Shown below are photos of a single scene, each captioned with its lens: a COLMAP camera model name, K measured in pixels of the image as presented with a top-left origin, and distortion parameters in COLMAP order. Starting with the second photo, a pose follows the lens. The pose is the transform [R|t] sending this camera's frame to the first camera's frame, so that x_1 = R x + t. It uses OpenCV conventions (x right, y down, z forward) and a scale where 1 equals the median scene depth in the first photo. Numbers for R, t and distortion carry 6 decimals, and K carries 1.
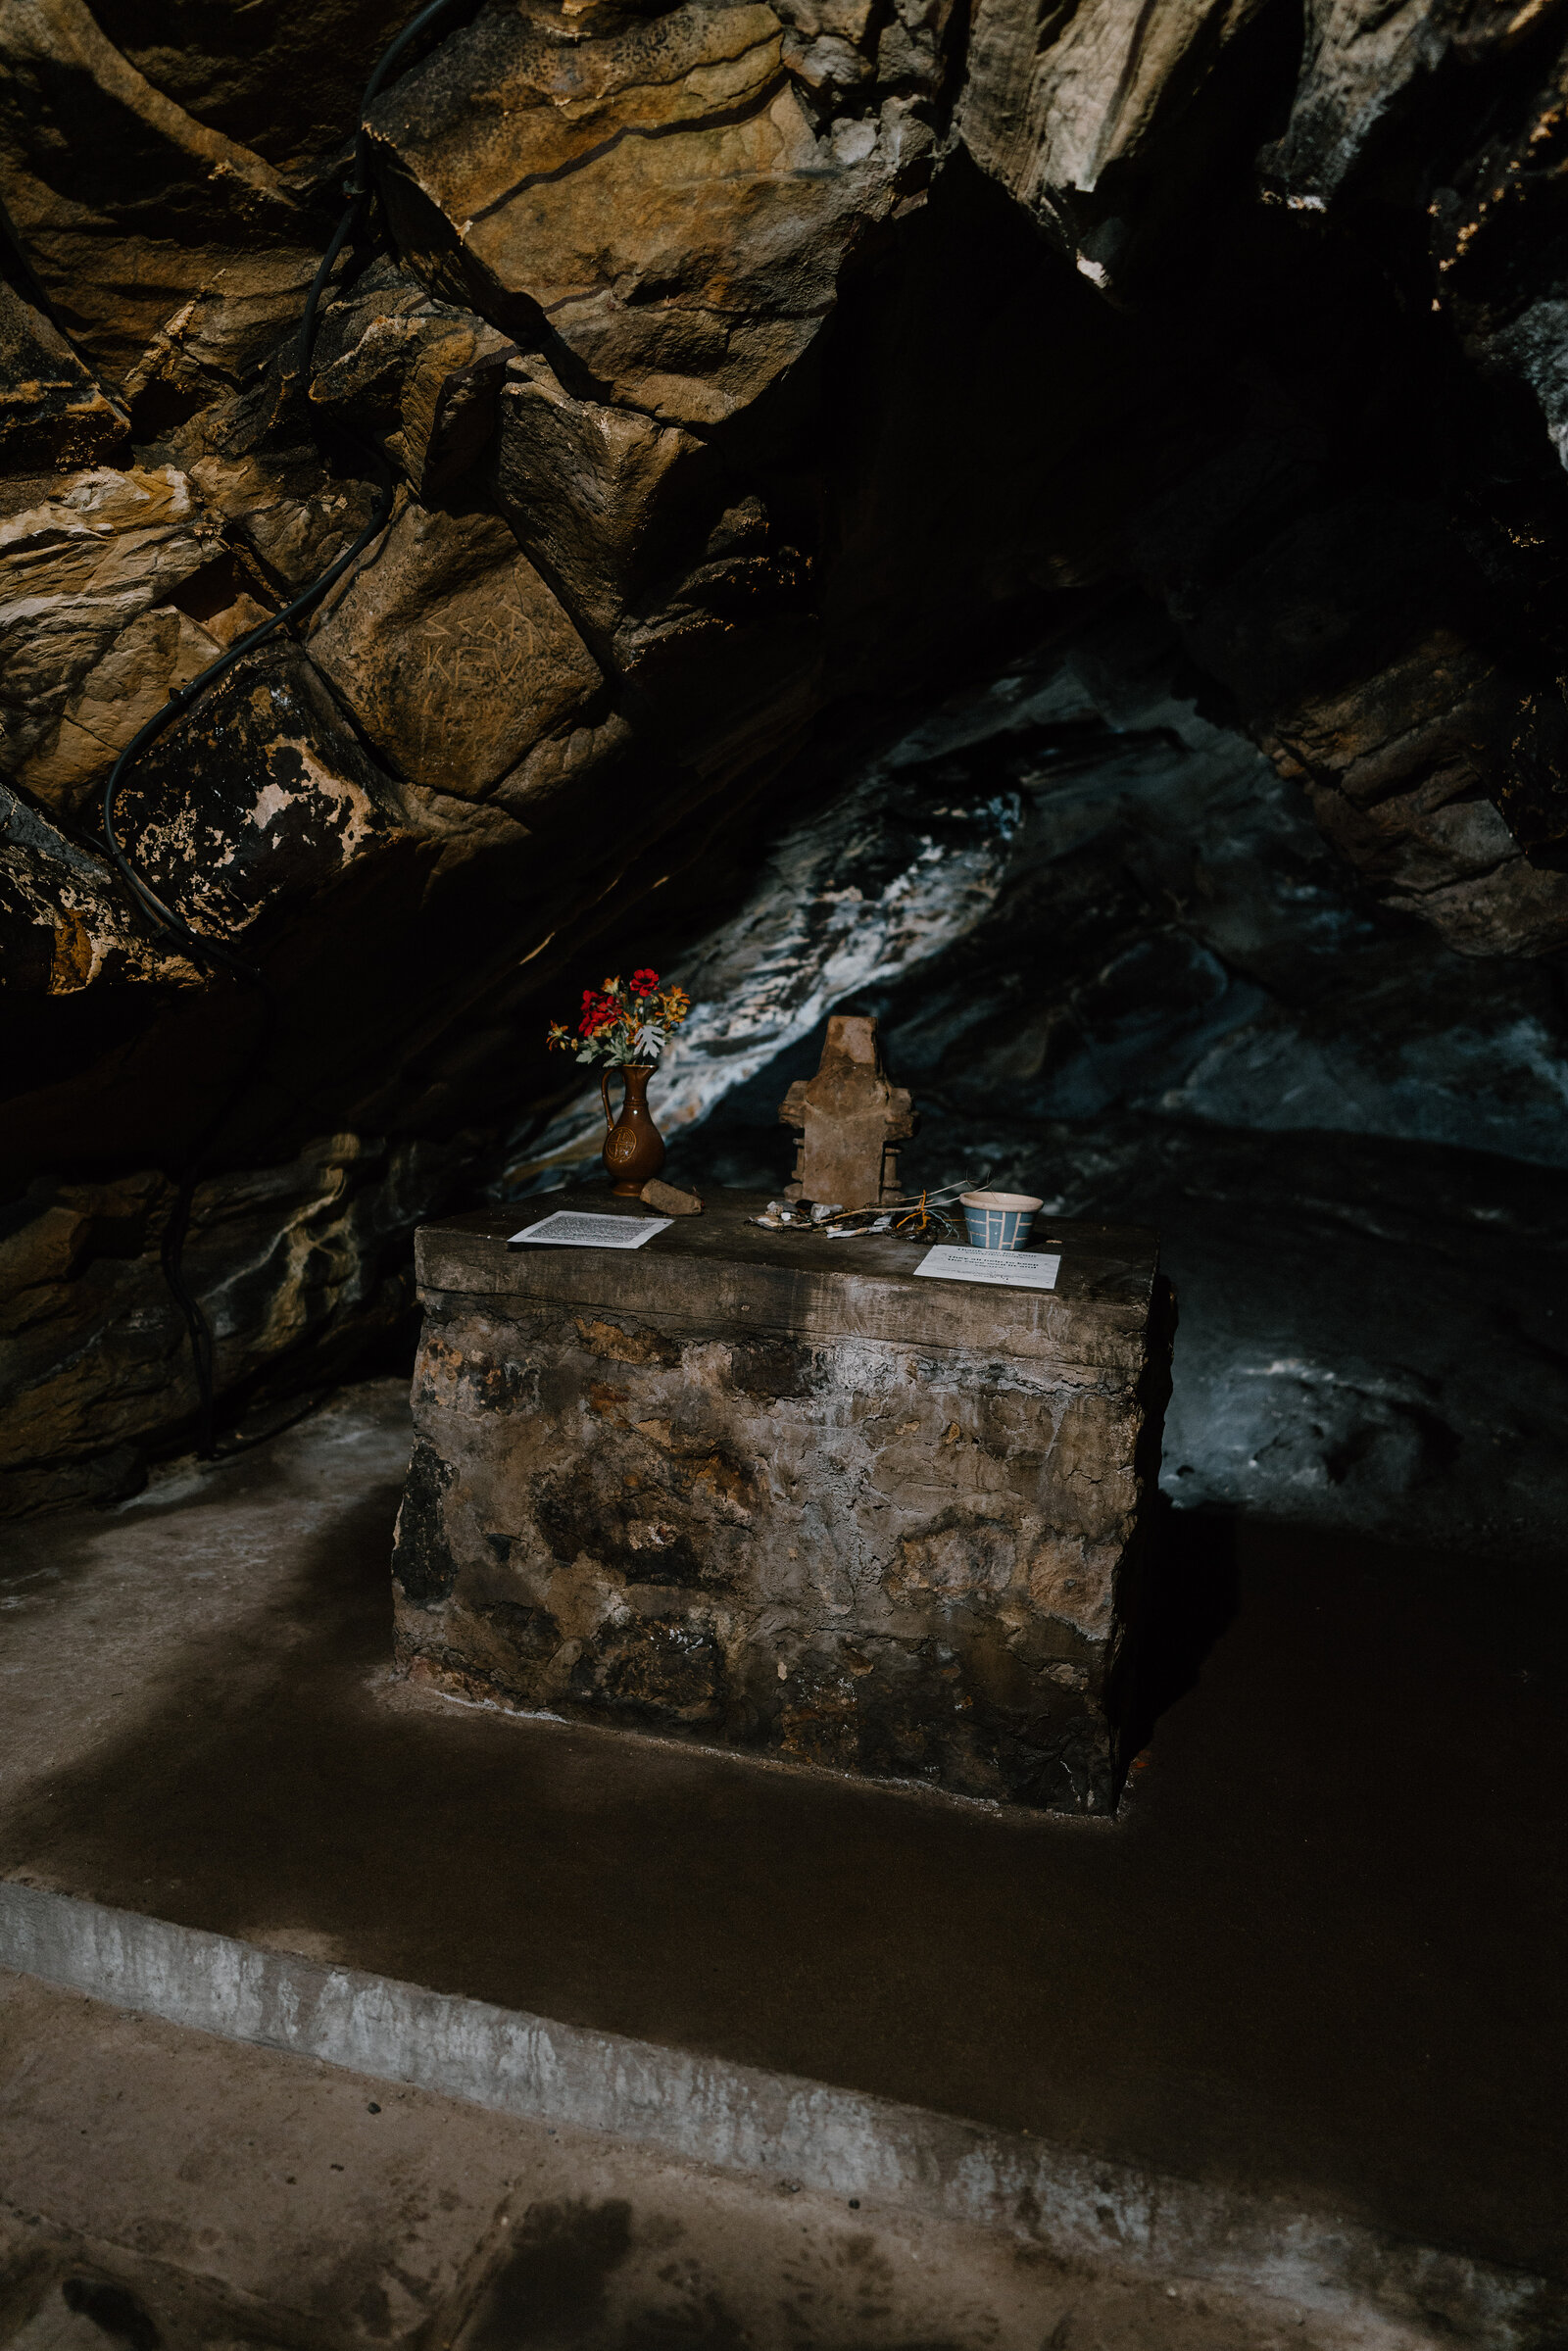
lens RADIAL K [[1539.2, 0, 782.0], [0, 1539.2, 1170.8], [0, 0, 1]] dist [-0.000133, 0.006630]
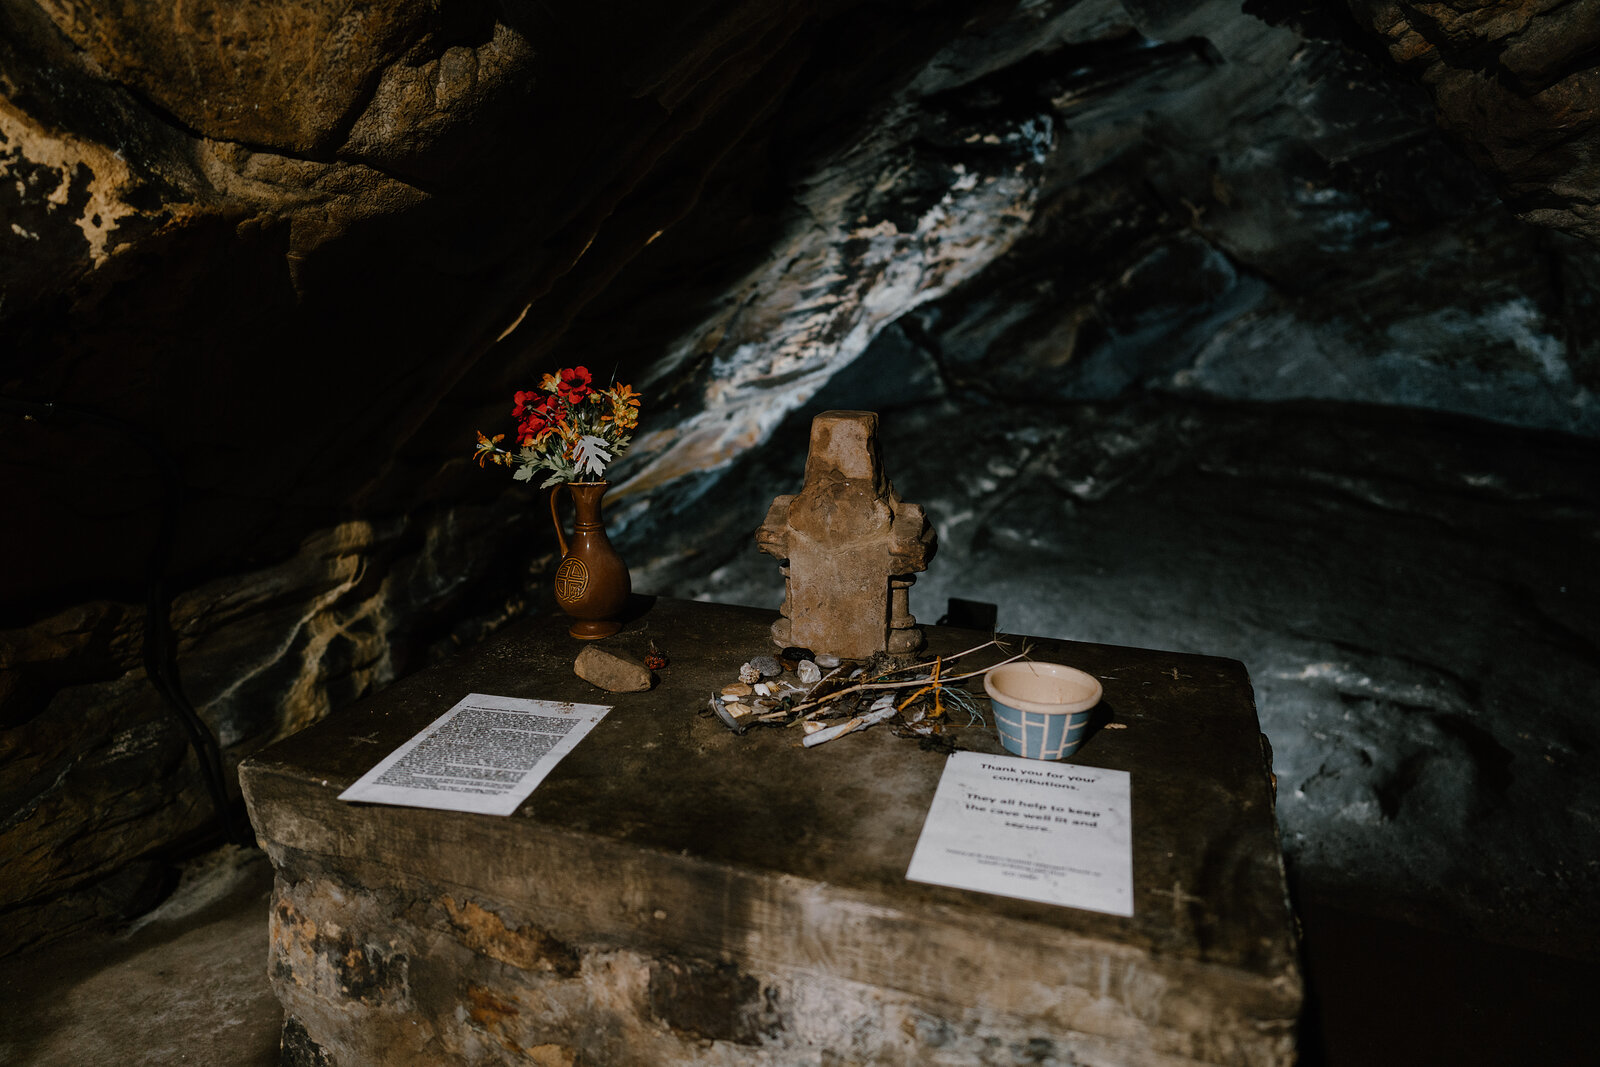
lens RADIAL K [[1047.5, 0, 800.9], [0, 1047.5, 537.7], [0, 0, 1]] dist [-0.000133, 0.006630]
pose [[0.995965, -0.032704, -0.083568, 0.055622], [0.042752, 0.991679, 0.121433, -0.087240], [0.078901, -0.124515, 0.989076, 0.392197]]
